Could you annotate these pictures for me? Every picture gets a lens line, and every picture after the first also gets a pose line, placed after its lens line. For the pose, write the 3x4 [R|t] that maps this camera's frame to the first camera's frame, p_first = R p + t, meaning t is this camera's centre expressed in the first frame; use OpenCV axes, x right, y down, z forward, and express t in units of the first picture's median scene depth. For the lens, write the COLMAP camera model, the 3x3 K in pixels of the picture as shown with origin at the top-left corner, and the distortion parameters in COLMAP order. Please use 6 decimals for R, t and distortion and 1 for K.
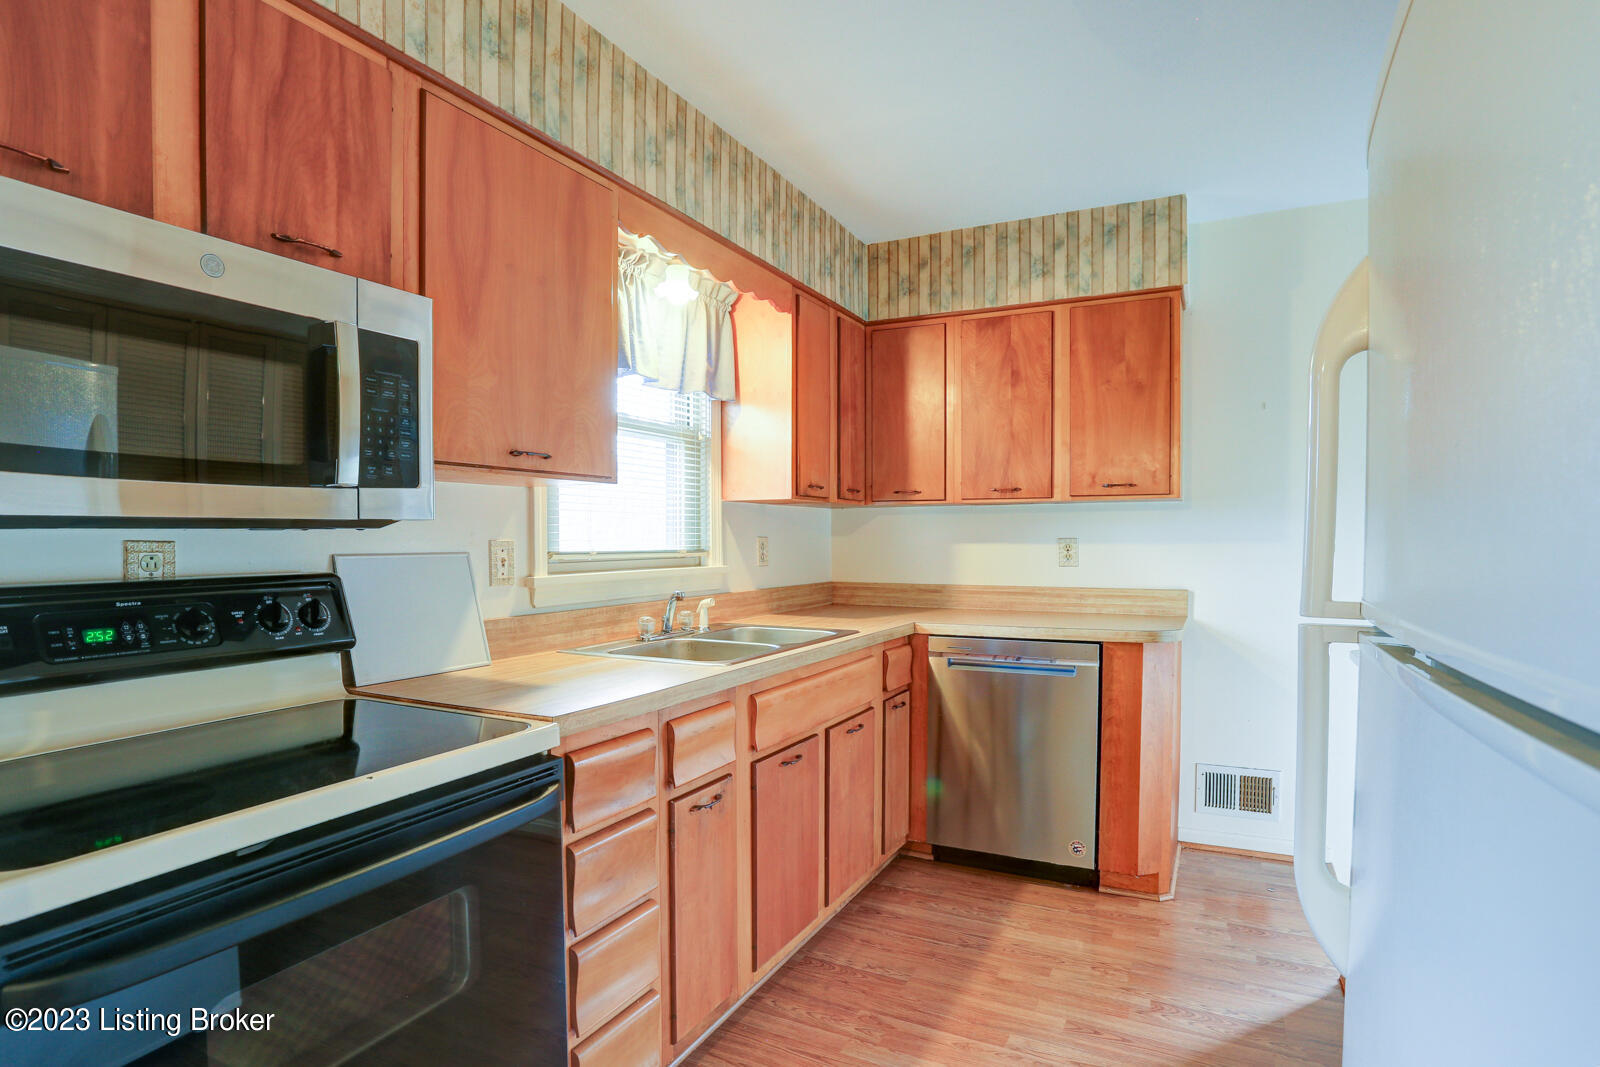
lens RADIAL K [[748.9, 0, 874.1], [0, 748.9, 561.0], [0, 0, 1]] dist [-0.049207, 0.018941]
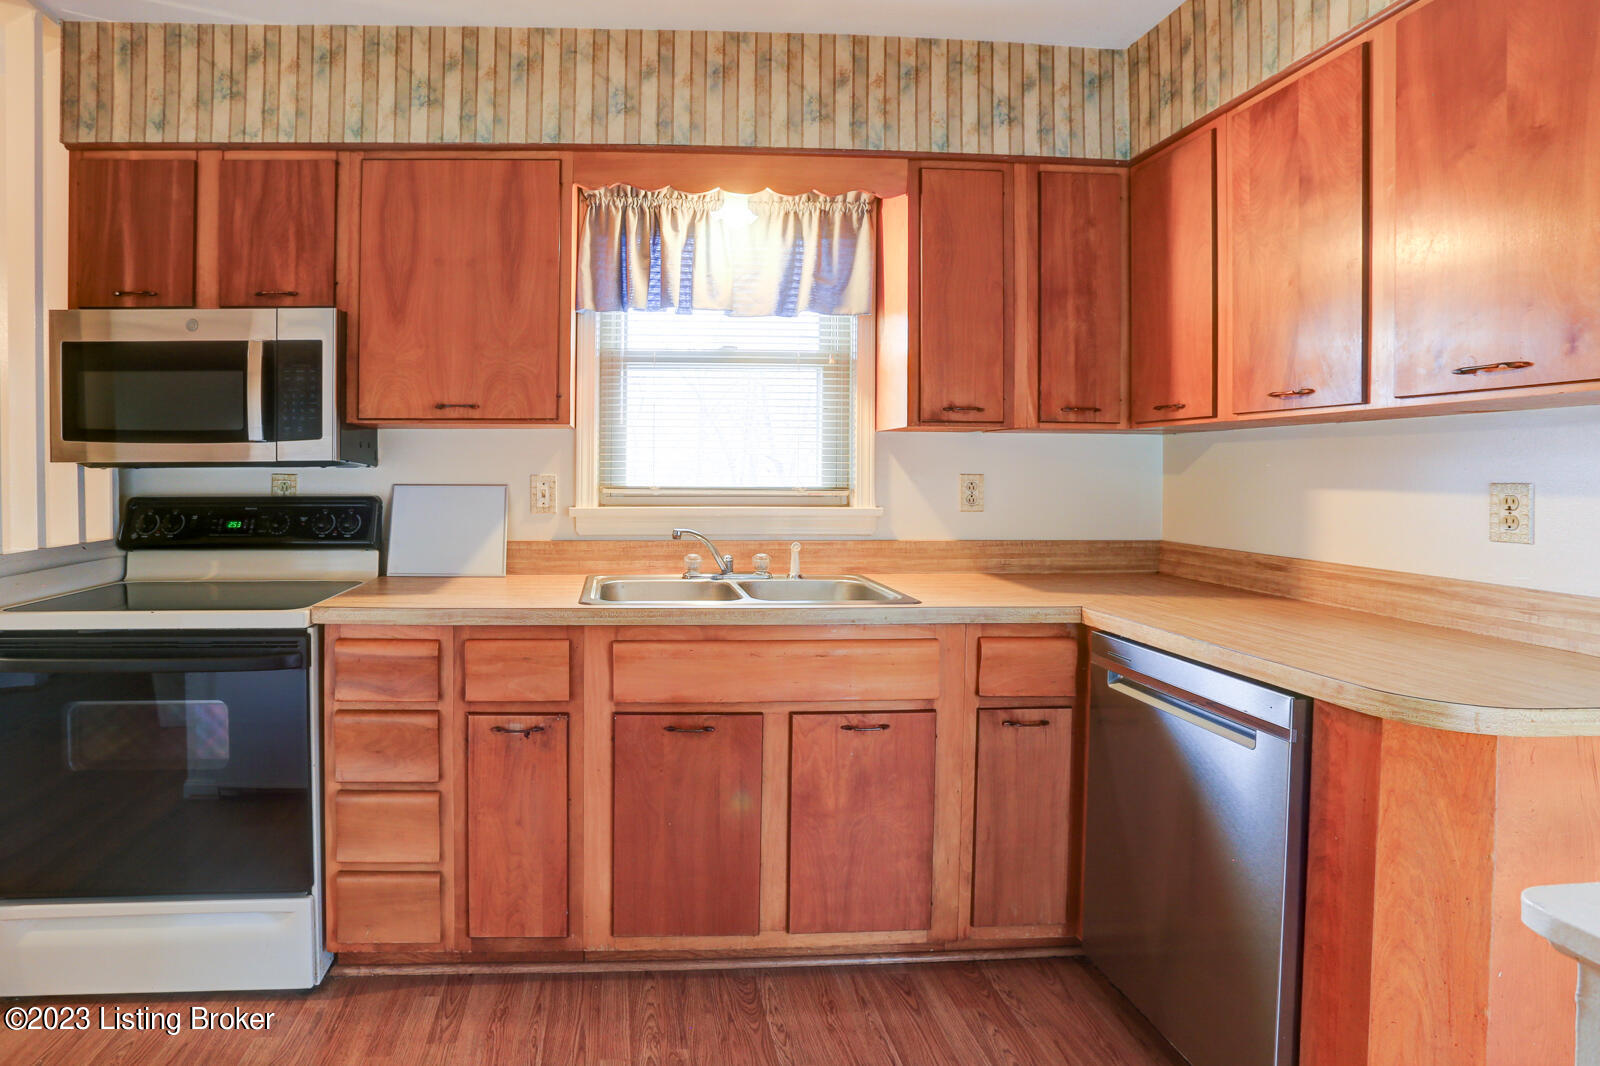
lens RADIAL K [[852.4, 0, 755.3], [0, 852.4, 474.6], [0, 0, 1]] dist [-0.061205, 0.026117]
pose [[0.525473, 0.010354, -0.850747, 0.569206], [-0.032612, 0.999436, -0.007980, -0.019975], [0.850185, 0.031938, 0.525515, 0.389782]]
